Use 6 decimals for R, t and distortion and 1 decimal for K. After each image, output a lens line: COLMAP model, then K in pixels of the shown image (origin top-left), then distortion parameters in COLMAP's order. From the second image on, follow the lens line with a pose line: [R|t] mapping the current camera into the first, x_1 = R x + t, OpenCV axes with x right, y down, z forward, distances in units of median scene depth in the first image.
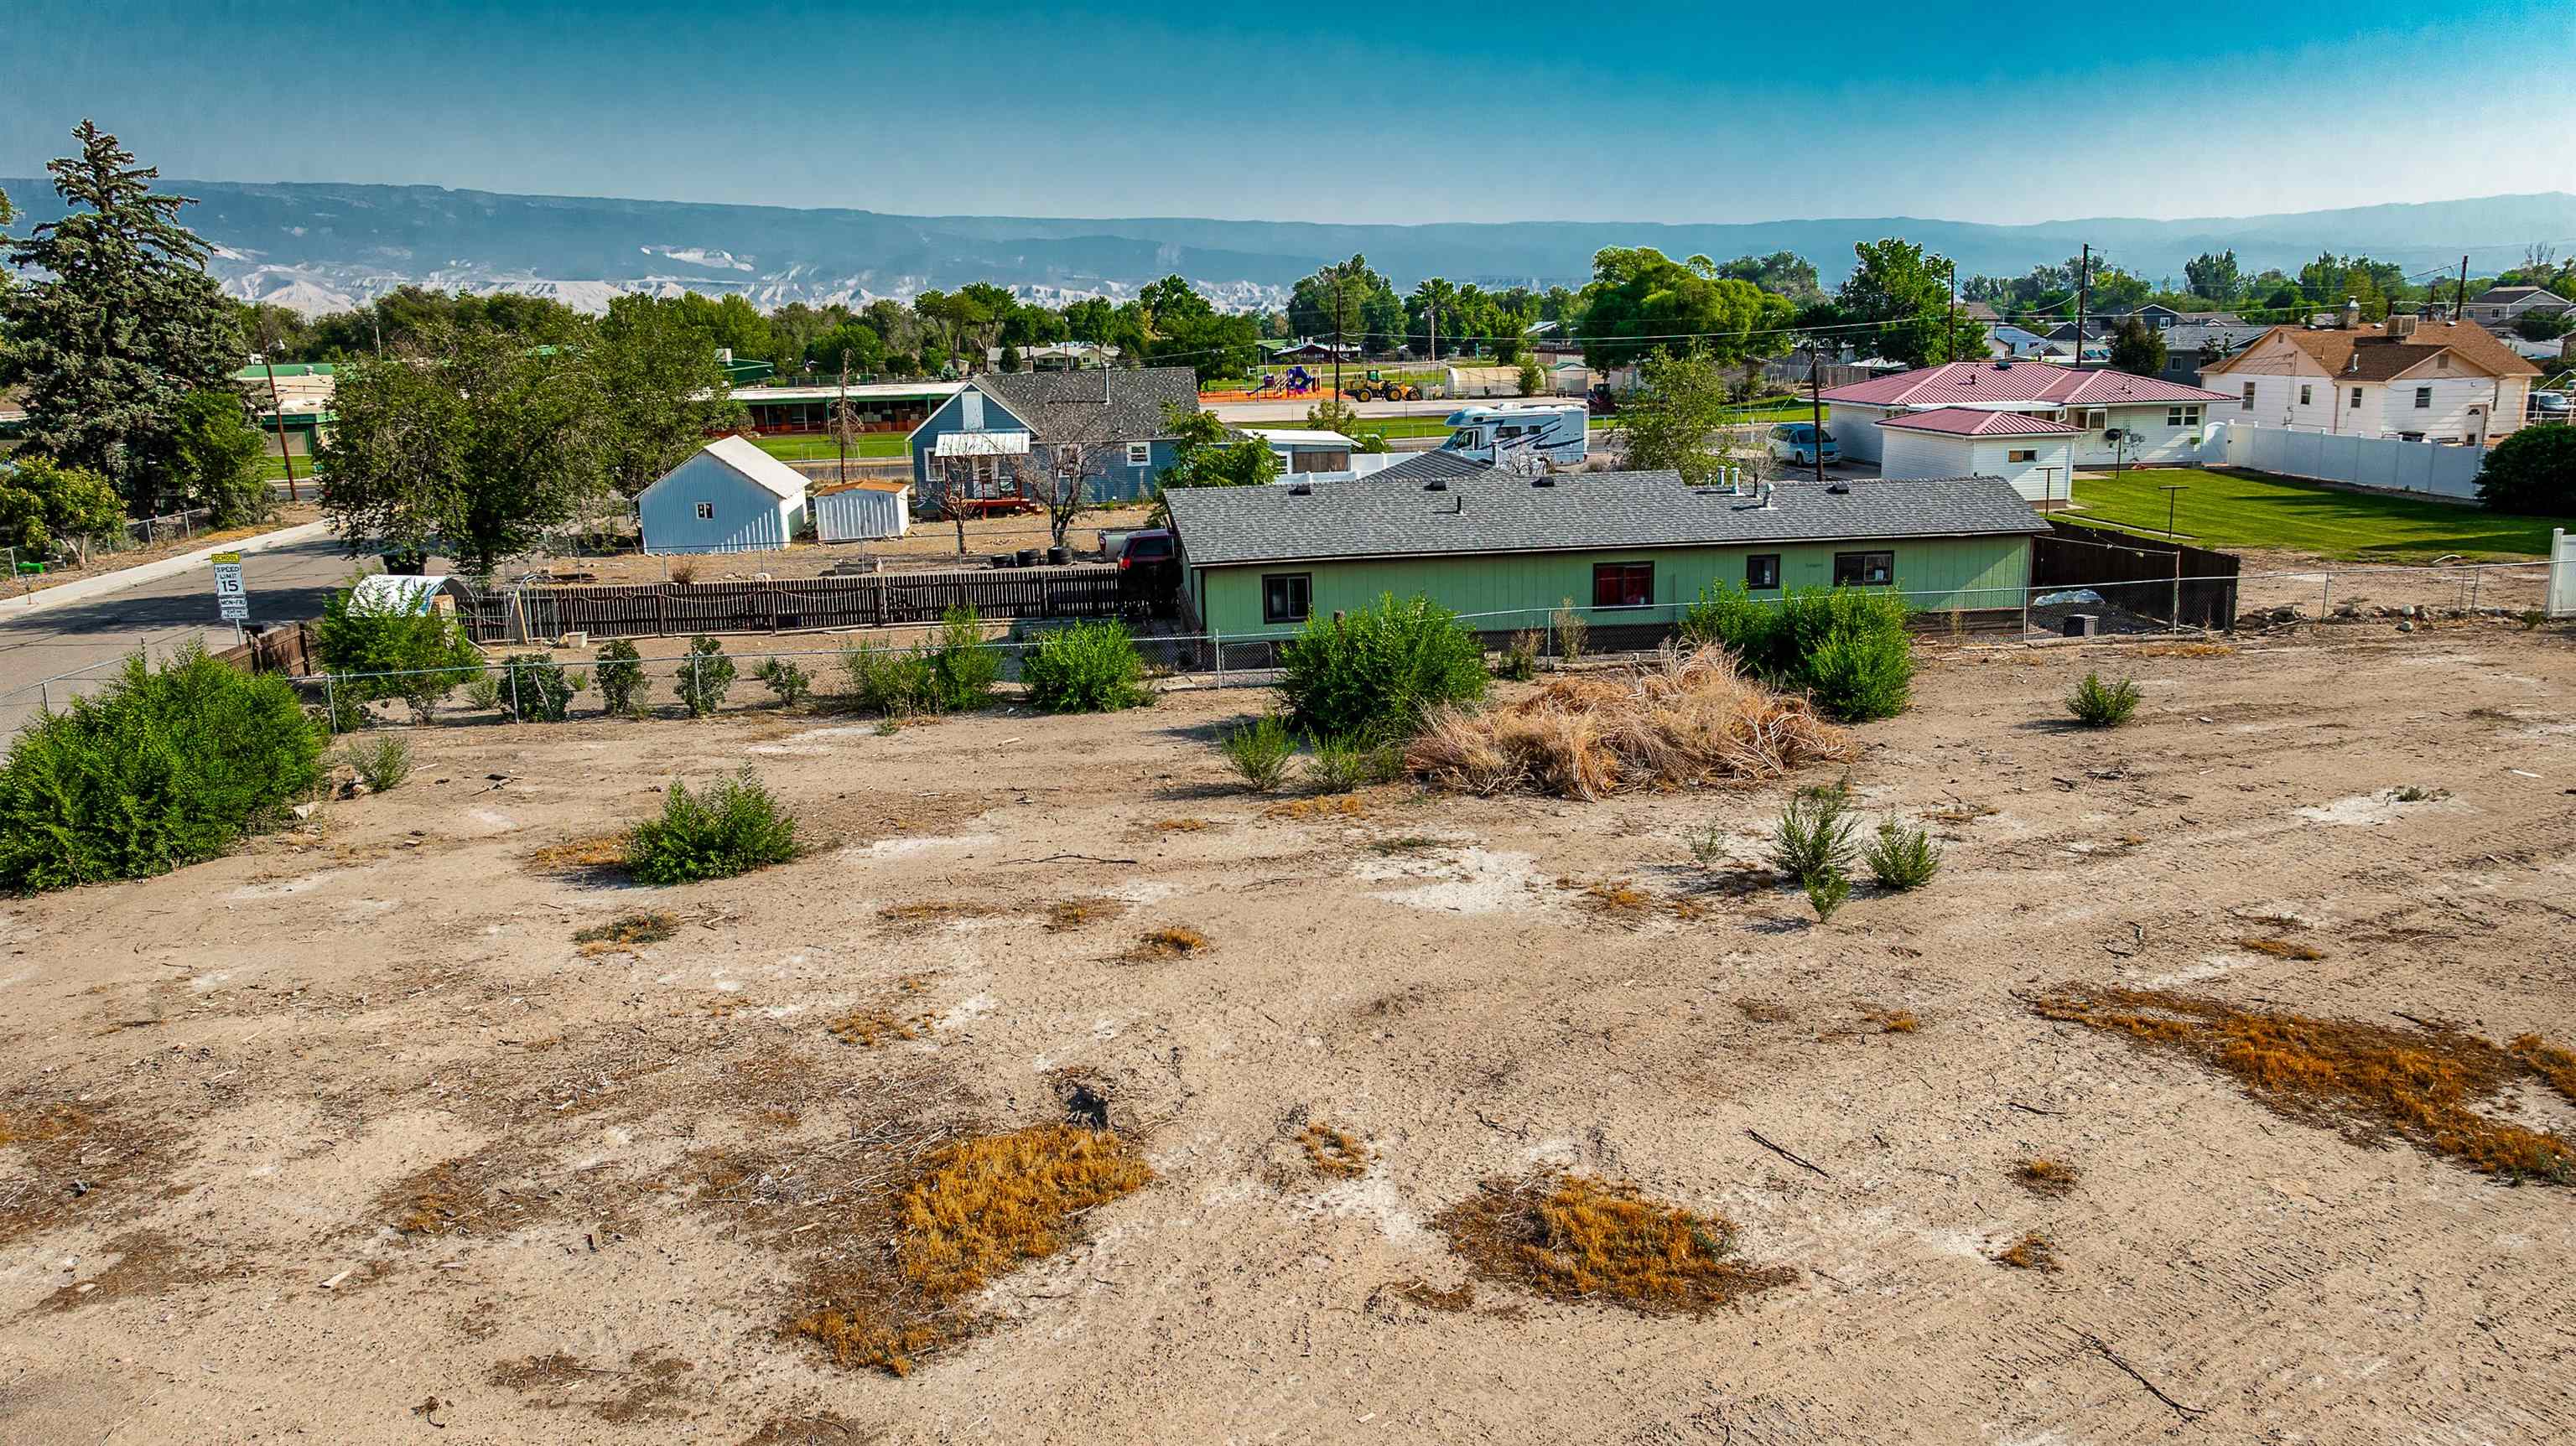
lens RADIAL K [[1810.9, 0, 1294.6], [0, 1810.9, 716.7], [0, 0, 1]] dist [-0.023024, 0.005254]
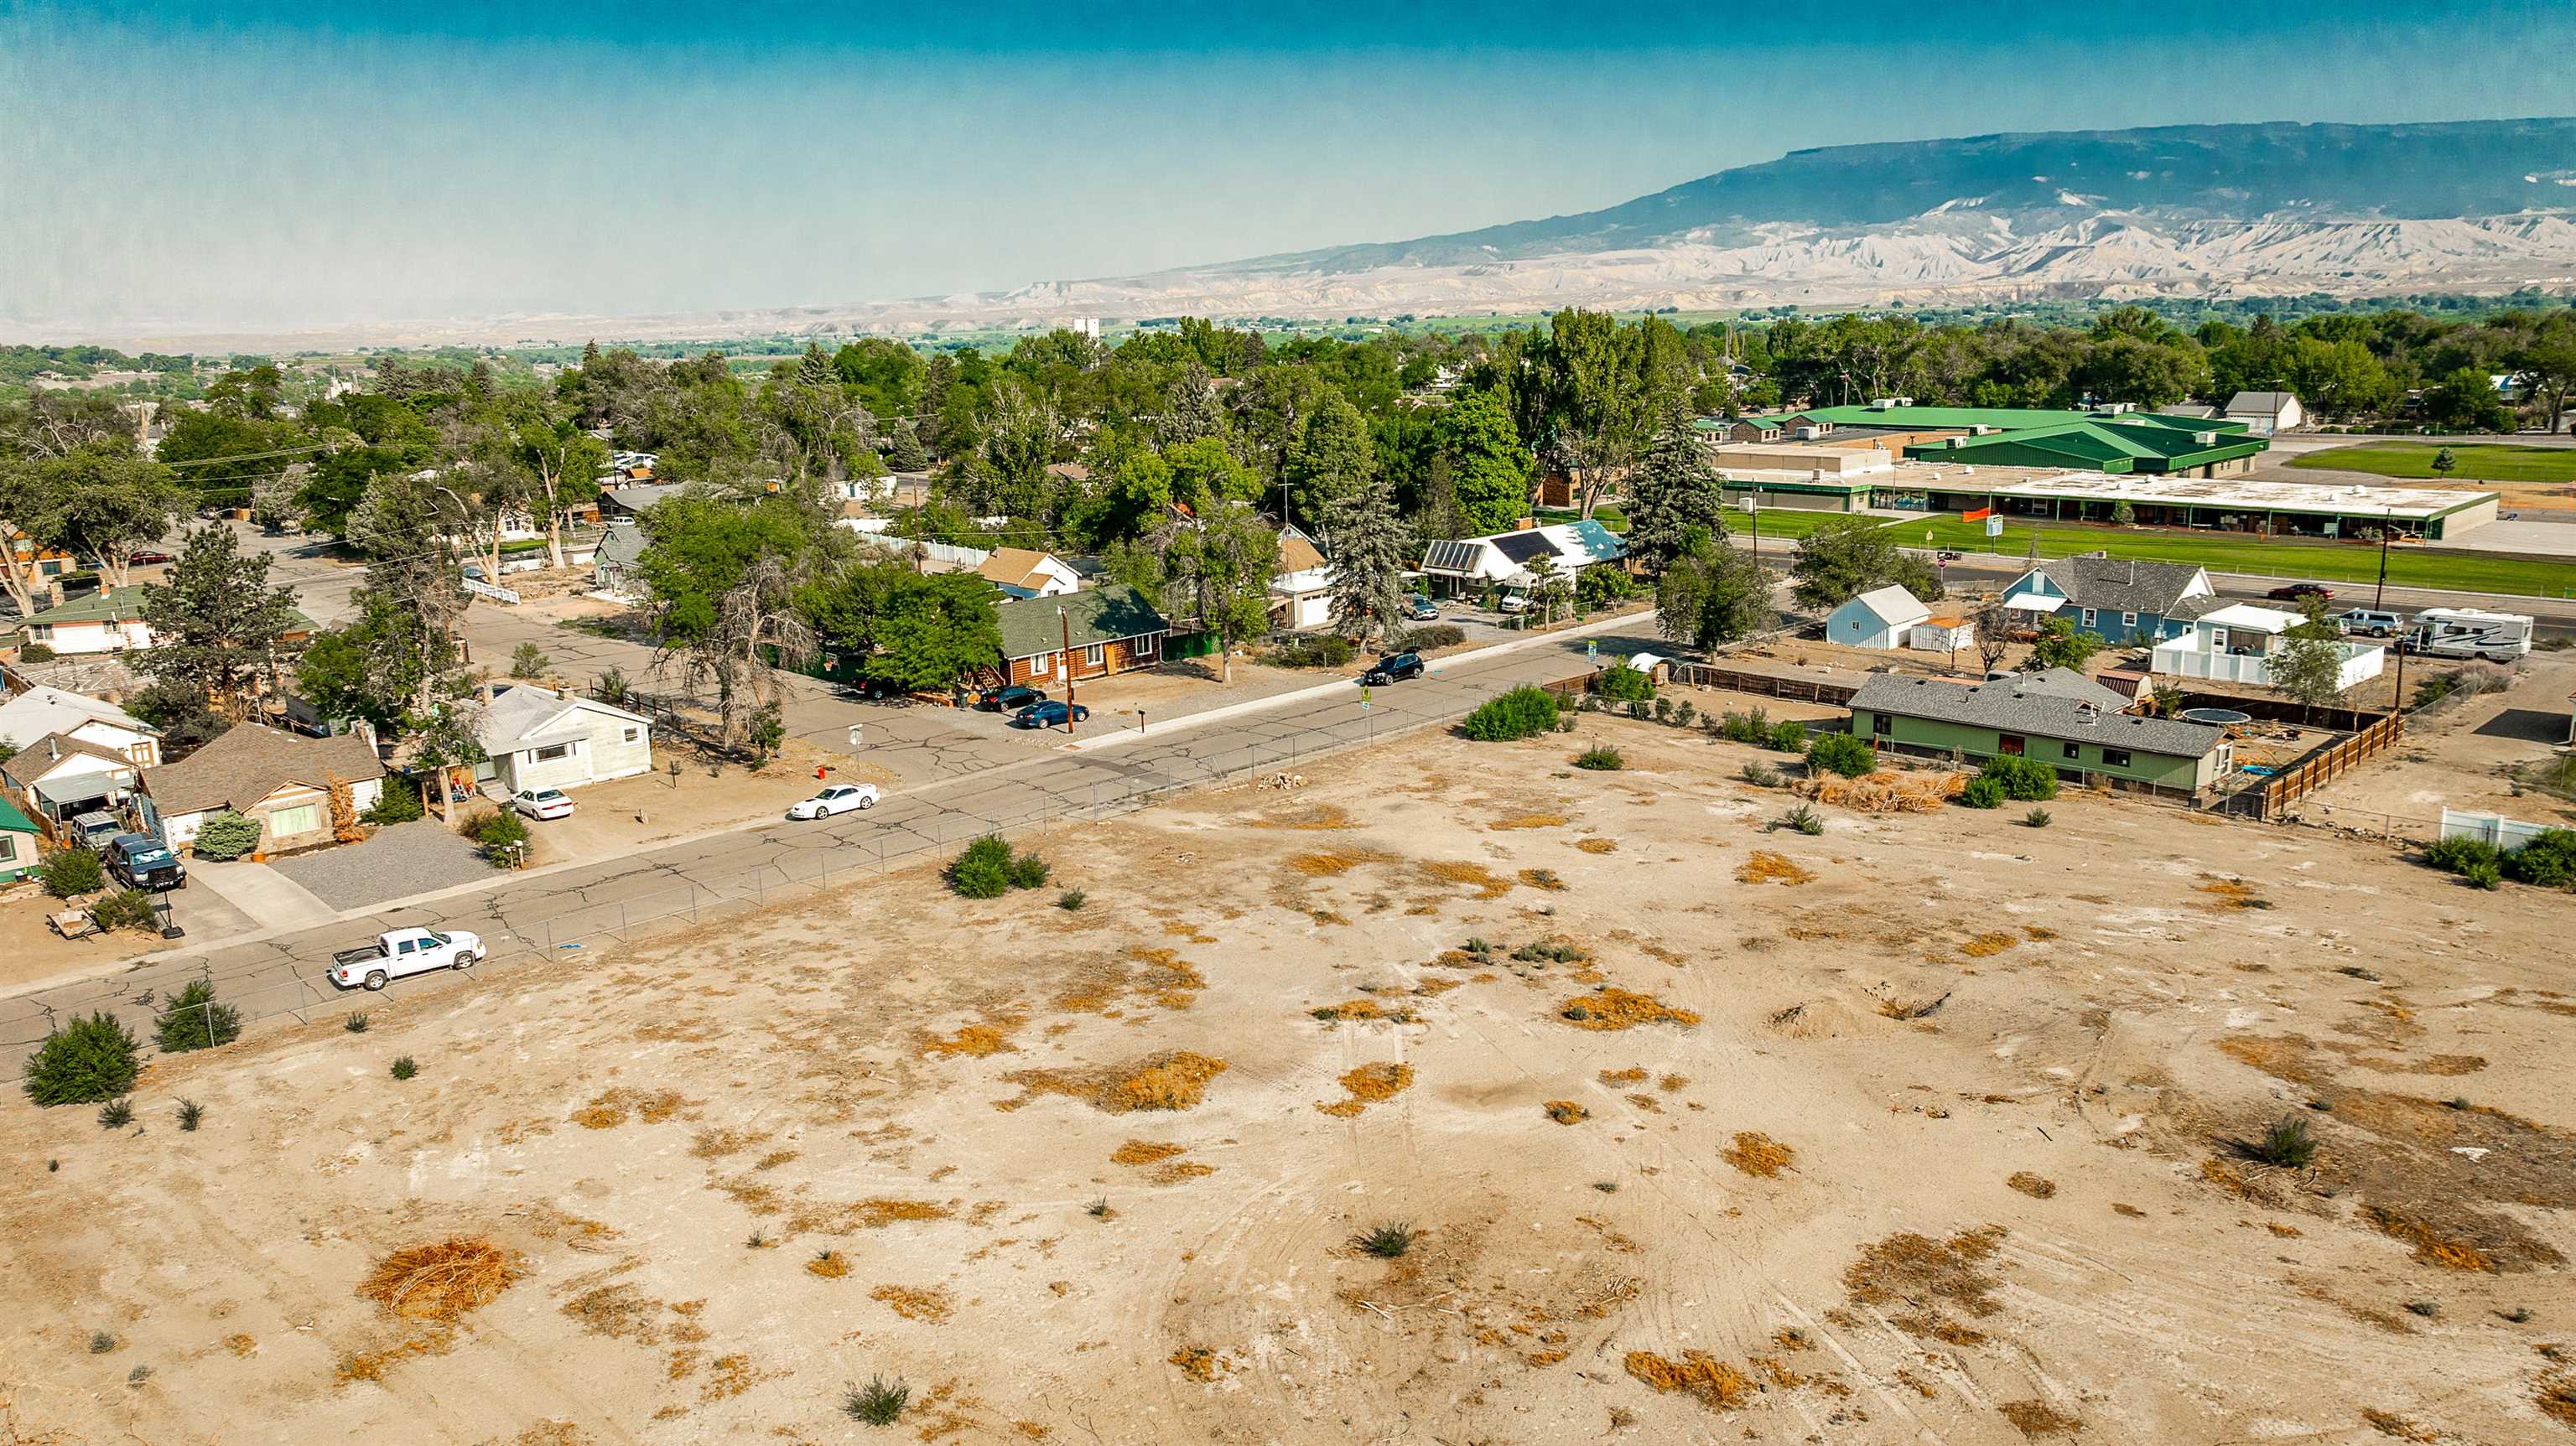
lens RADIAL K [[1810.9, 0, 1292.6], [0, 1810.9, 721.6], [0, 0, 1]] dist [-0.023024, 0.005254]
pose [[0.608255, 0.184083, -0.772101, 0.857939], [-0.158543, 0.981310, 0.109063, -0.126228], [0.777747, 0.056073, 0.626071, -0.743646]]
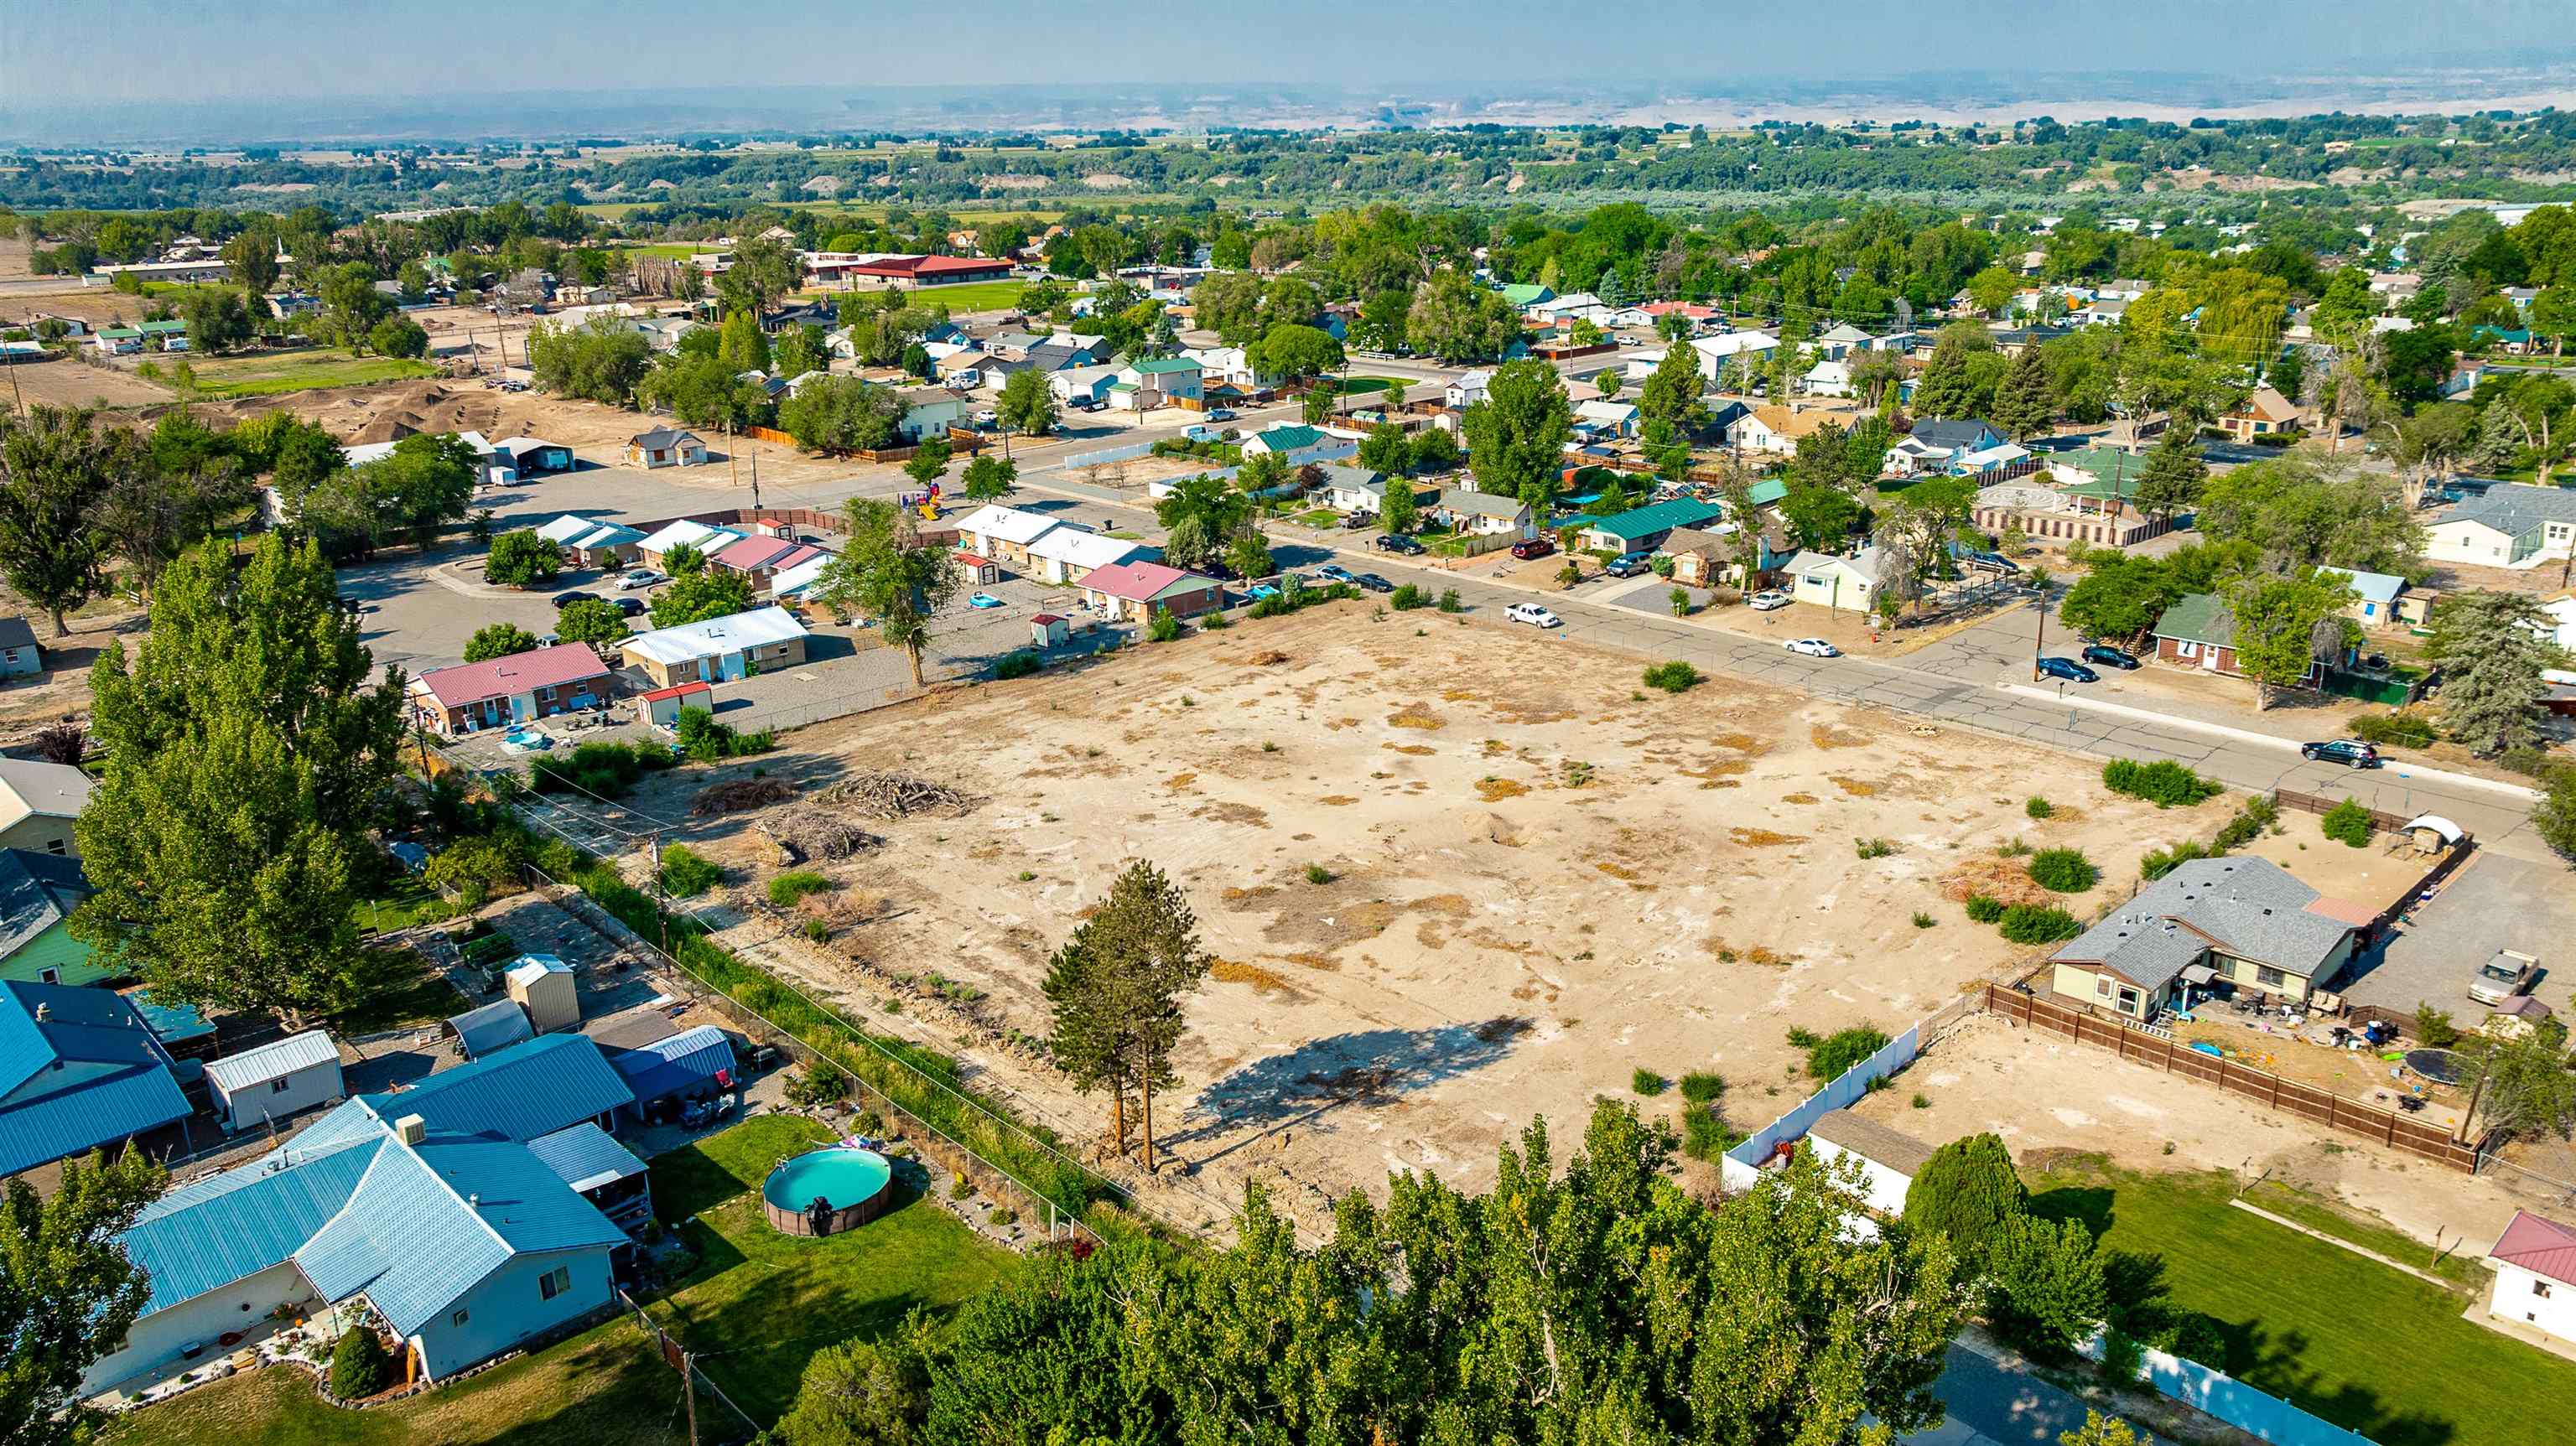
lens RADIAL K [[1810.9, 0, 1290.2], [0, 1810.9, 722.6], [0, 0, 1]] dist [-0.023024, 0.005254]
pose [[-0.797532, 0.224337, -0.560014, 1.476472], [-0.090094, 0.873586, 0.478257, -0.841893], [0.596512, 0.431879, -0.676501, 1.087295]]
